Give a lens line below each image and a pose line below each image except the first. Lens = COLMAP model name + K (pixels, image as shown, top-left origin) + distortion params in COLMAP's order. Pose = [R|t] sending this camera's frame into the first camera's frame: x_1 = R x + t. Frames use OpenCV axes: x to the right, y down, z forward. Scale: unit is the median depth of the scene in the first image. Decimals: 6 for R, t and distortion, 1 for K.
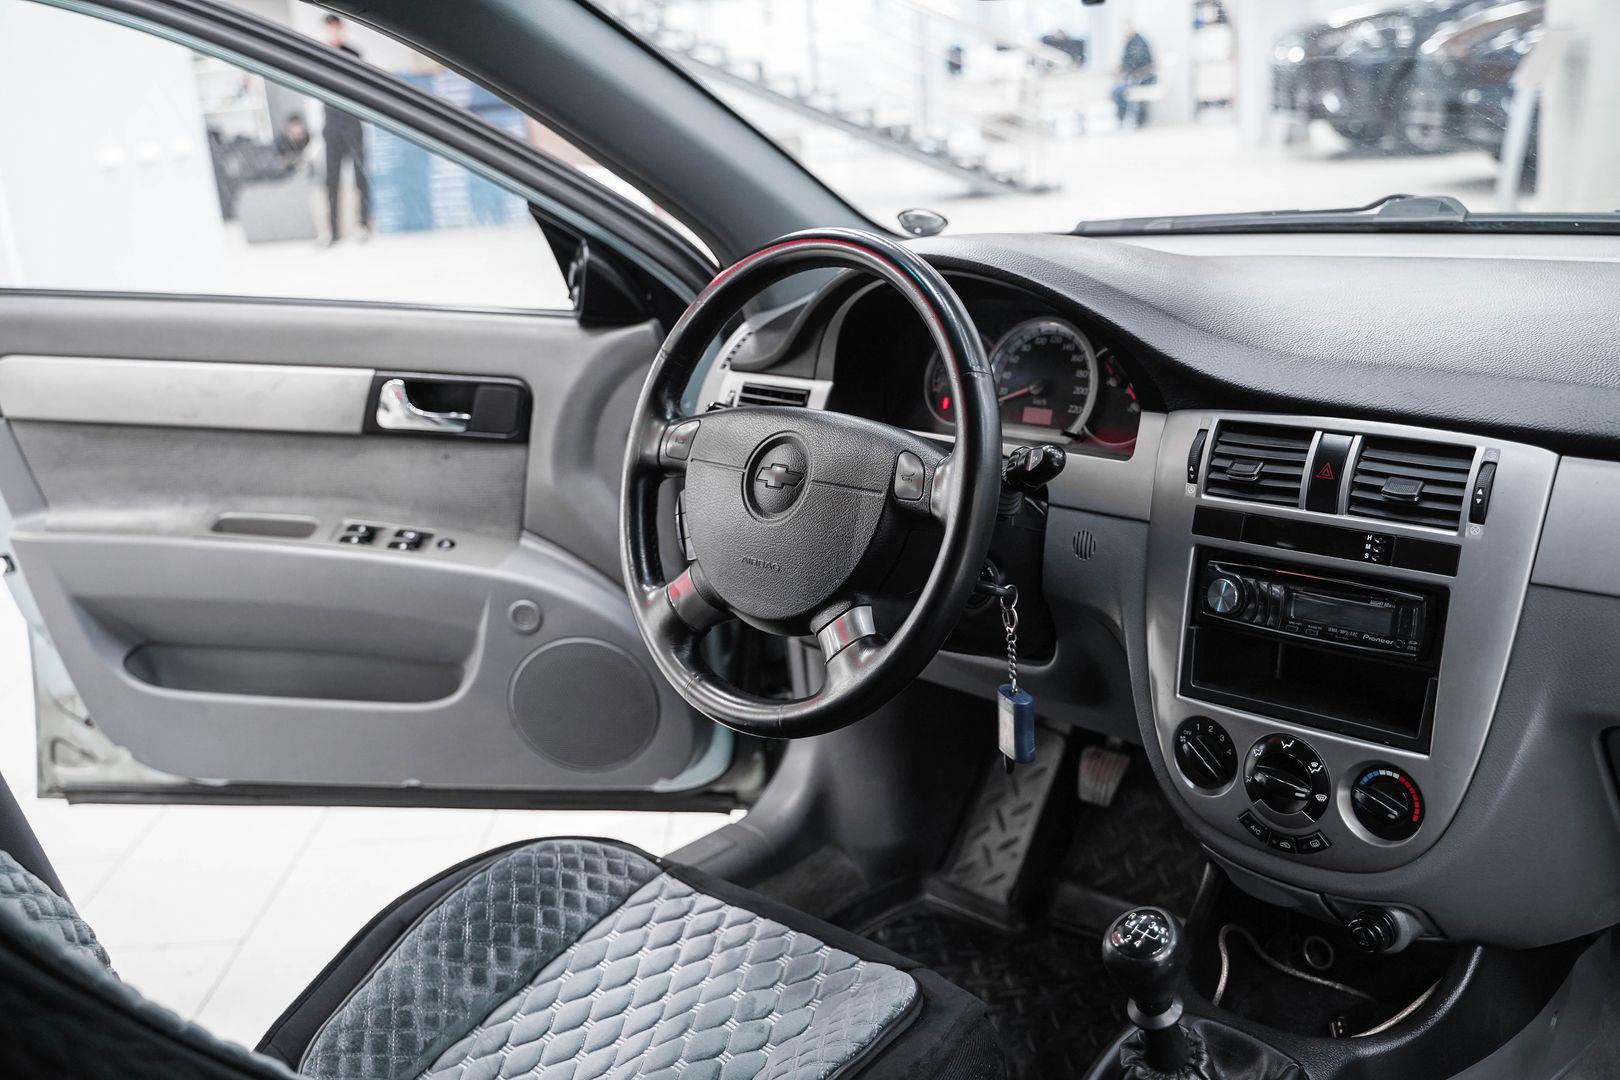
lens RADIAL K [[1557.3, 0, 830.0], [0, 1557.3, 546.9], [0, 0, 1]] dist [-0.052978, 0.095837]
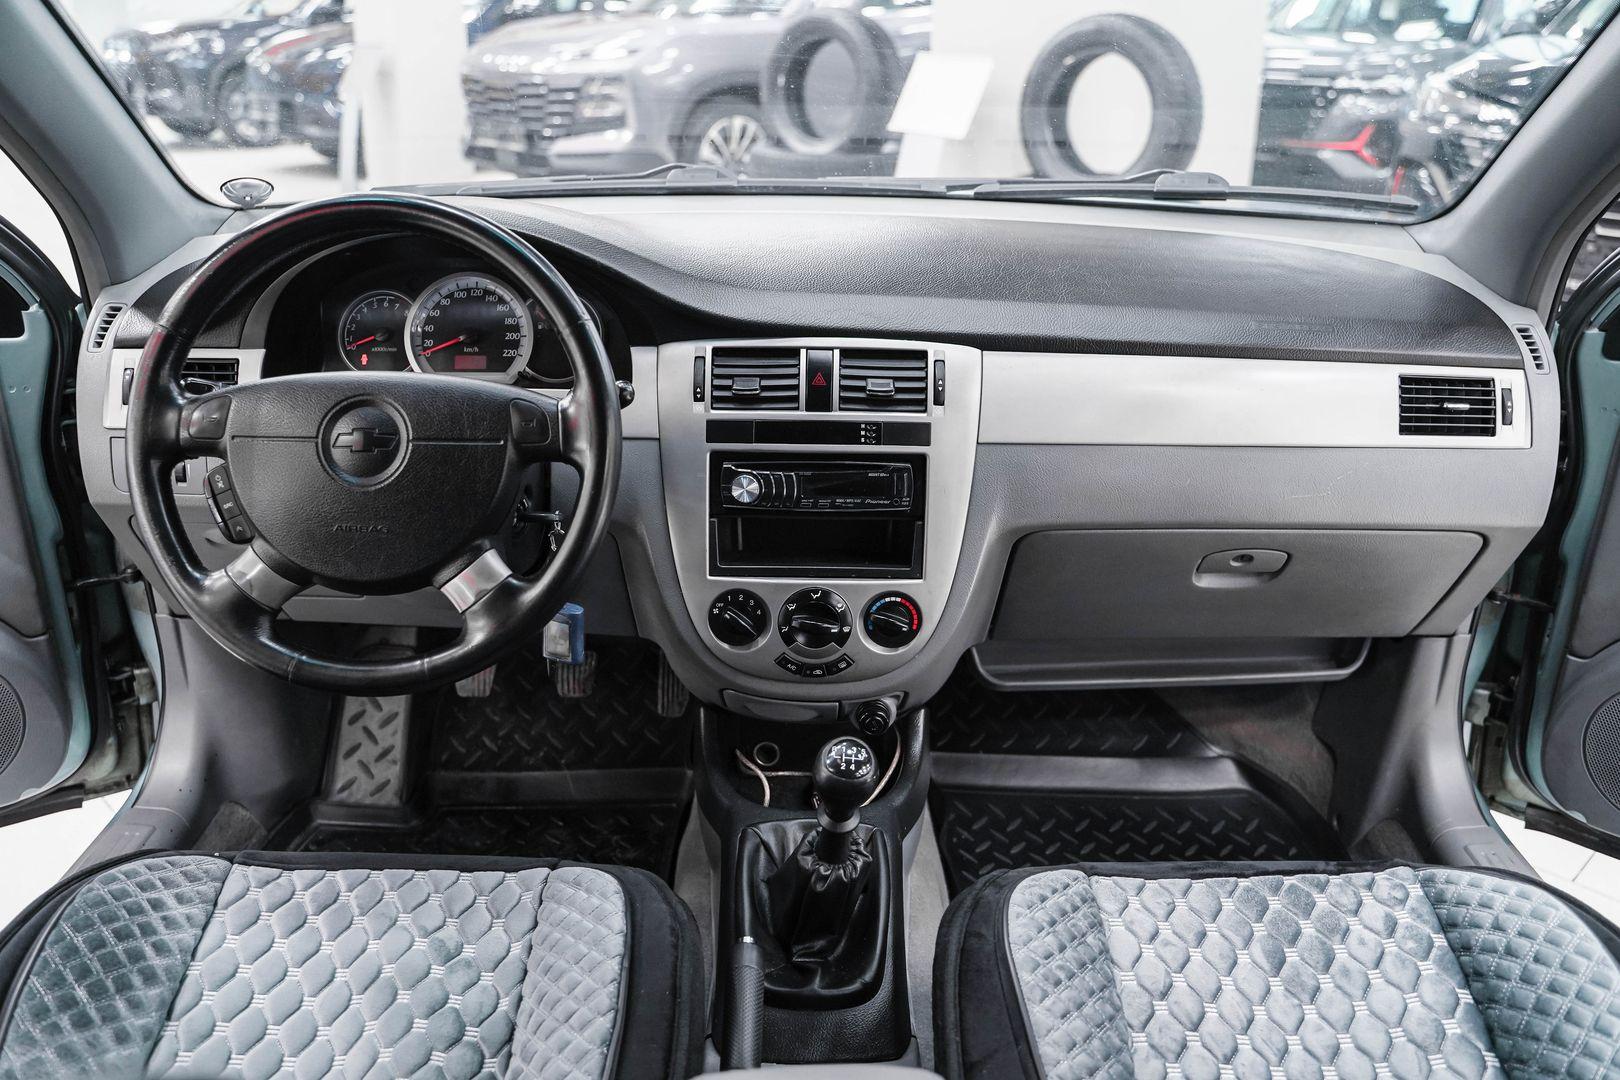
lens RADIAL K [[1262.6, 0, 772.4], [0, 1262.6, 543.3], [0, 0, 1]] dist [-0.115231, 0.081078]
pose [[0.733596, -0.176485, 0.656270, -0.372929], [0.134503, 0.984293, 0.114347, -0.035519], [-0.666143, 0.004386, 0.745811, 0.222360]]
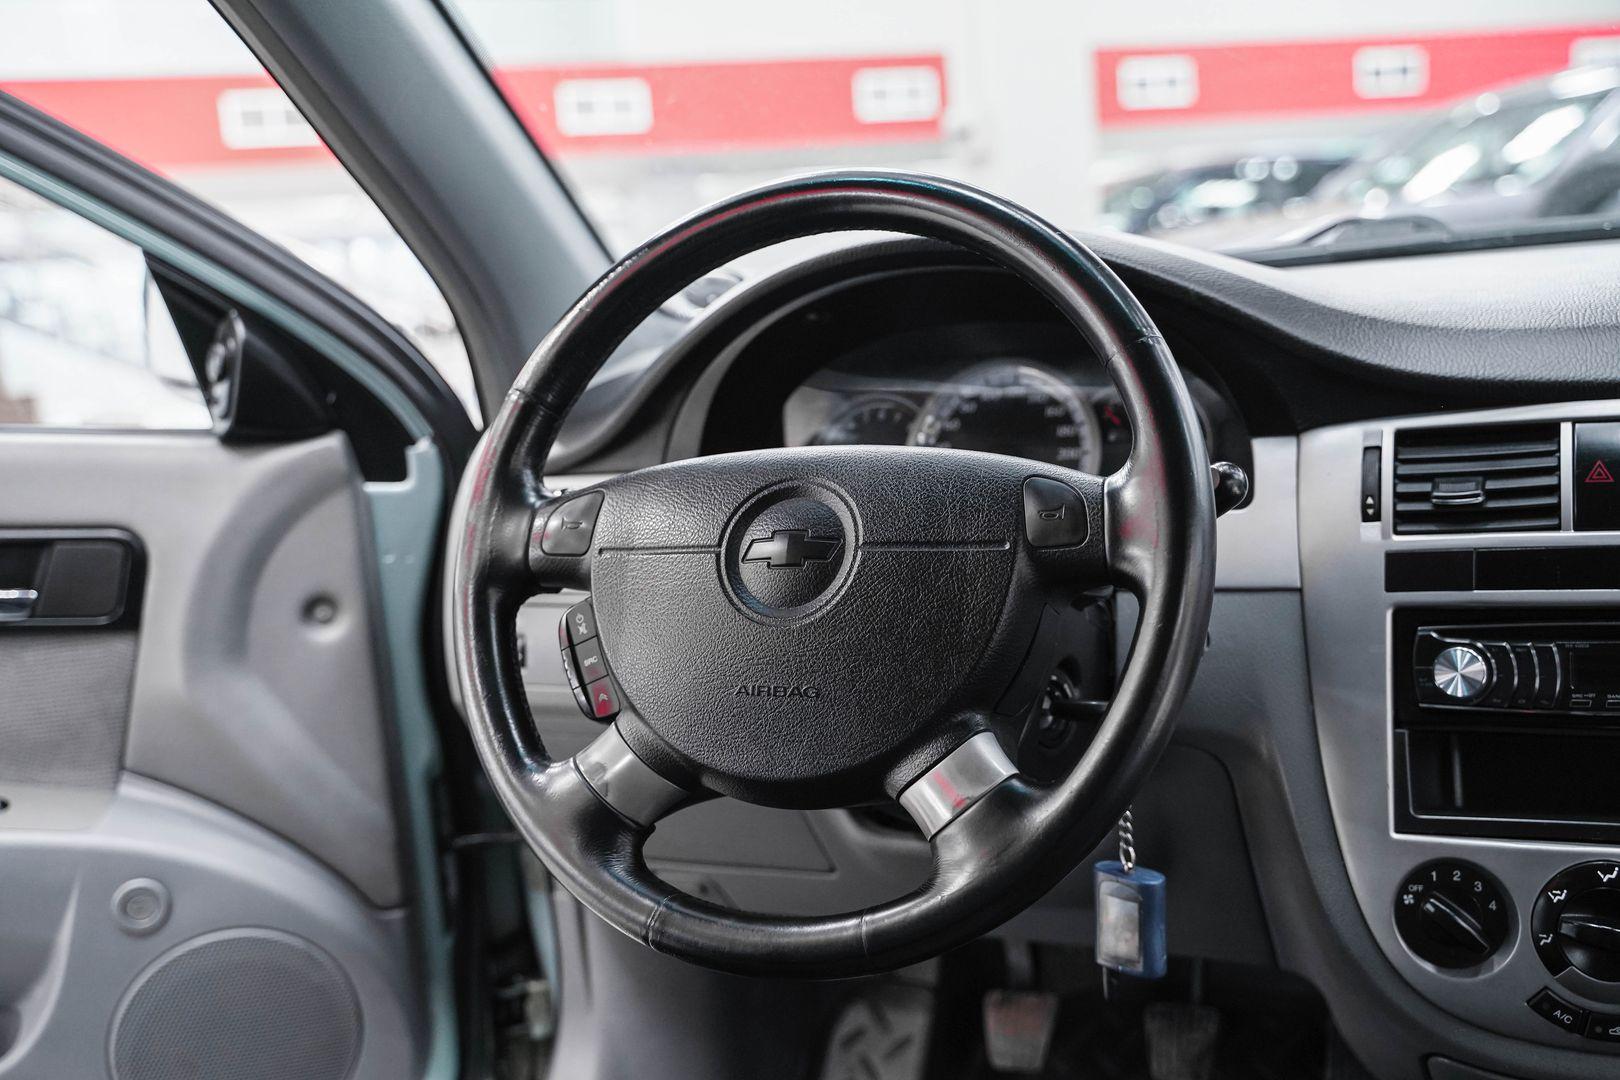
lens RADIAL K [[1711.3, 0, 828.9], [0, 1711.3, 543.5], [0, 0, 1]] dist [0.001836, 0.014061]
pose [[0.937156, -0.047678, 0.345638, -0.249333], [0.108710, 0.981210, -0.159403, 0.061741], [-0.331544, 0.186960, 0.924730, 0.359950]]
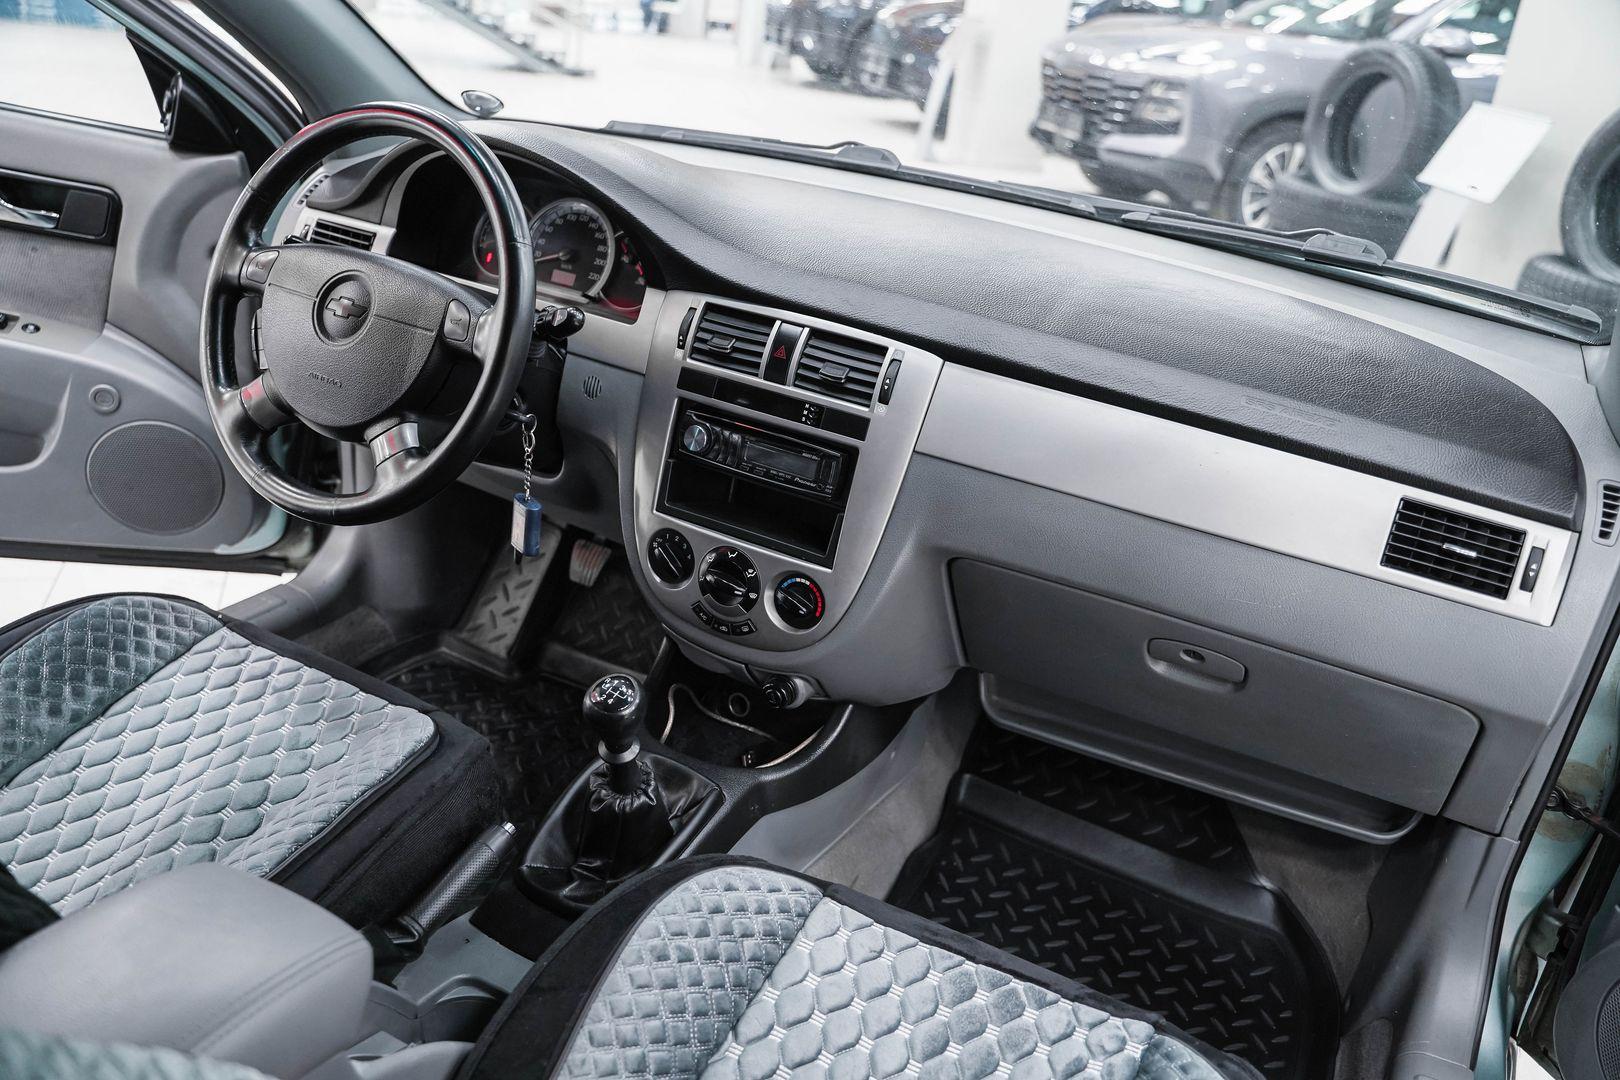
lens RADIAL K [[1241.0, 0, 785.6], [0, 1241.0, 529.7], [0, 0, 1]] dist [-0.122413, 0.091887]
pose [[0.943151, 0.060225, 0.326861, -0.009787], [-0.102323, 0.988294, 0.113155, -0.017007], [-0.316220, -0.140168, 0.938274, -0.008122]]
